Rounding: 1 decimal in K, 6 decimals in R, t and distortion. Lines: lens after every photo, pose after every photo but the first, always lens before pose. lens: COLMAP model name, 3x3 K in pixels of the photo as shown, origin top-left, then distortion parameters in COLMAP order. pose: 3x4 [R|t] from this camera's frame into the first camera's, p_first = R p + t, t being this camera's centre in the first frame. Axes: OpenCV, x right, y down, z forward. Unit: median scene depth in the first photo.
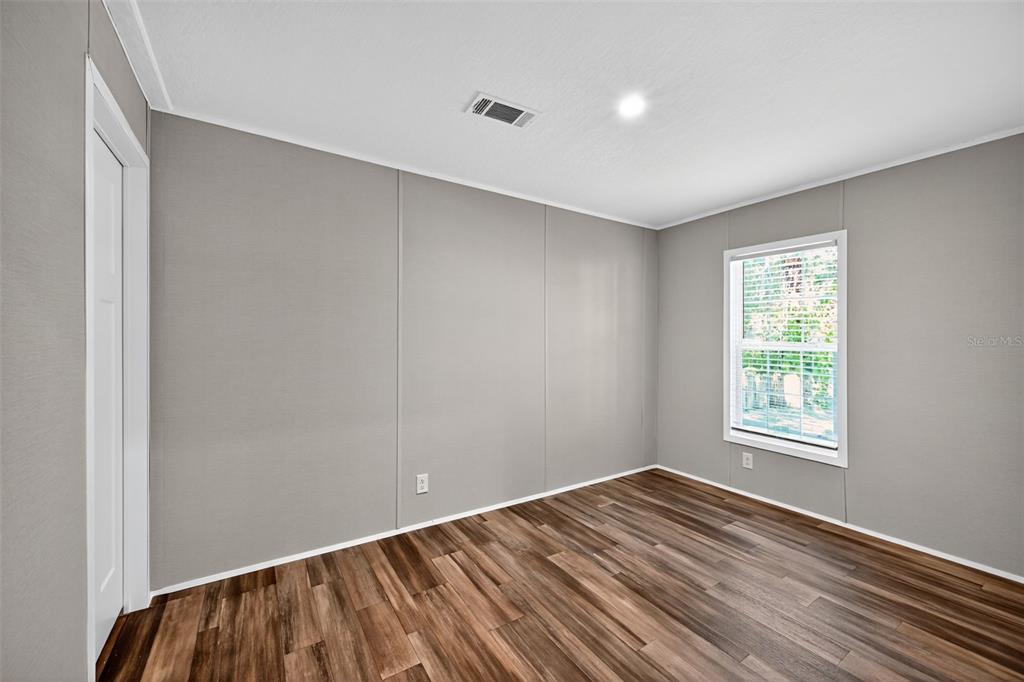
lens RADIAL K [[402.3, 0, 512.1], [0, 402.3, 337.2], [0, 0, 1]] dist [-0.001508, 0.000506]
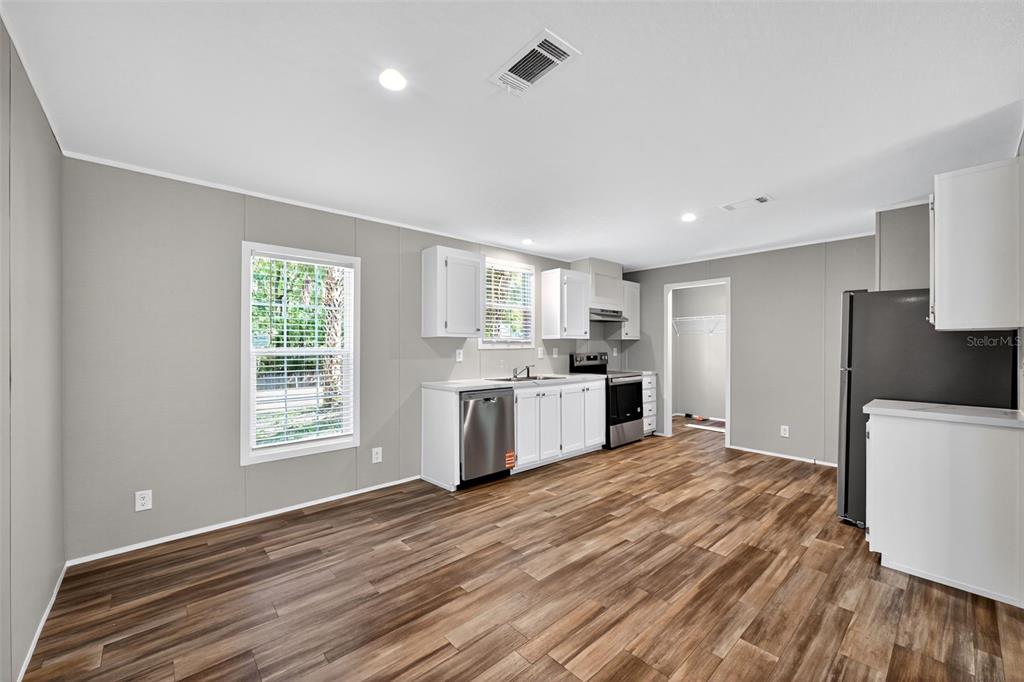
lens RADIAL K [[402.3, 0, 514.5], [0, 402.3, 350.2], [0, 0, 1]] dist [-0.001508, 0.000506]
pose [[-0.158036, -0.015734, 0.987308, -0.875561], [-0.005515, 0.999872, 0.015051, 0.002567], [-0.987418, -0.003066, -0.158103, 1.297007]]
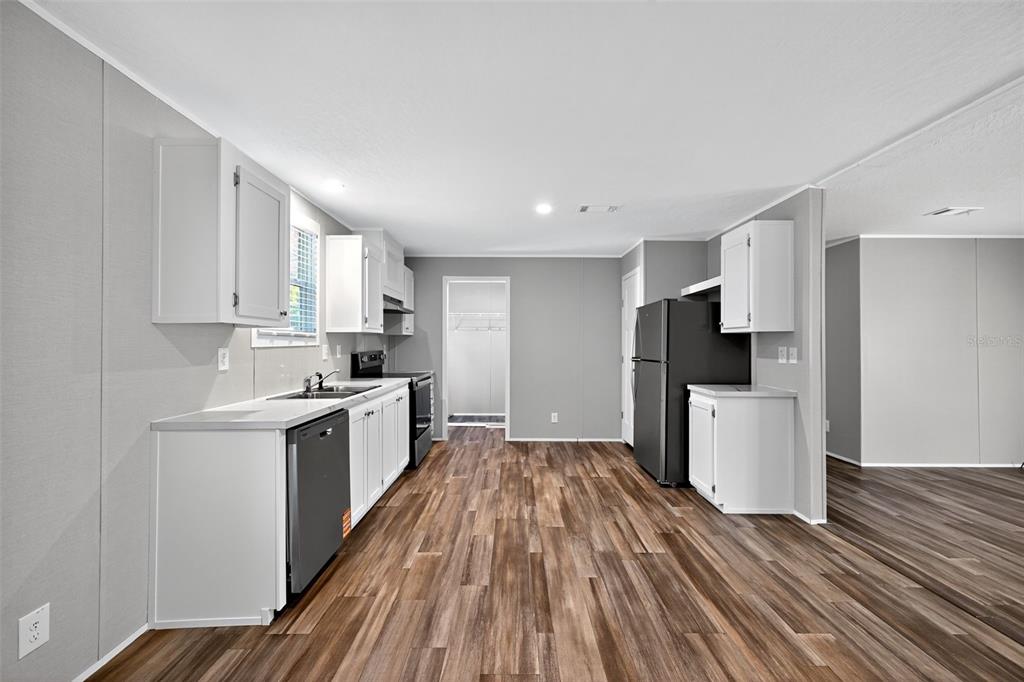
lens RADIAL K [[402.3, 0, 514.4], [0, 402.3, 341.7], [0, 0, 1]] dist [-0.001508, 0.000506]
pose [[-0.840684, -0.006281, 0.541490, -0.122156], [-0.010512, 0.999934, -0.004722, 0.010451], [-0.541425, -0.009662, -0.840694, 1.715409]]
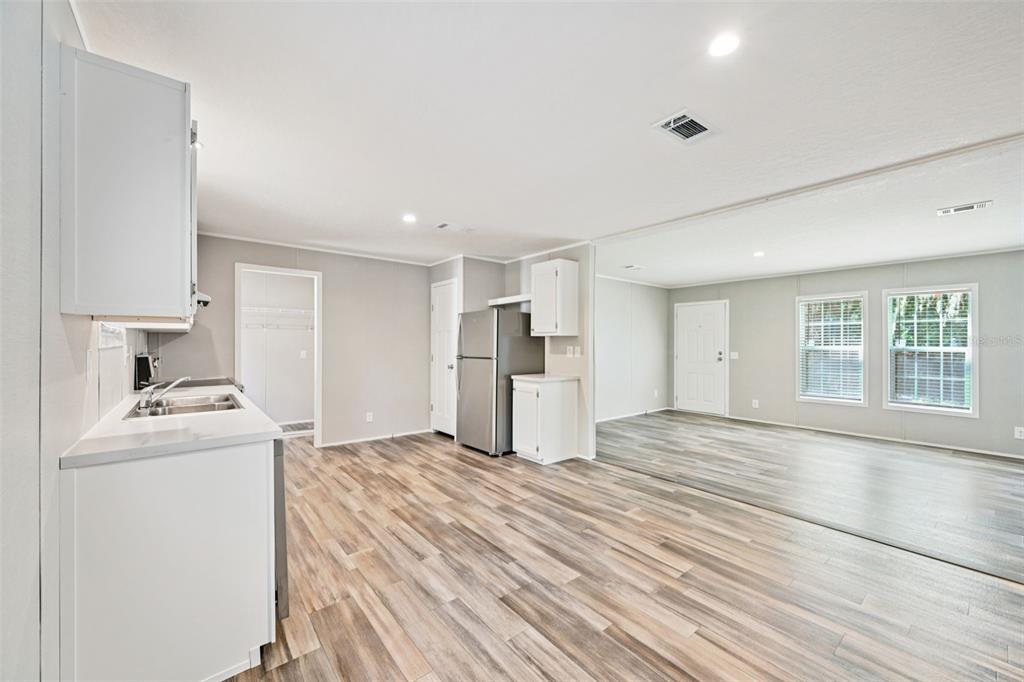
lens RADIAL K [[401.0, 0, 515.0], [0, 401.0, 345.7], [0, 0, 1]] dist [0.000983, 0.000509]
pose [[-0.993649, -0.009925, -0.112085, 0.376799], [-0.009839, 0.999951, -0.001319, 0.015064], [0.112092, -0.000208, -0.993698, 2.062140]]
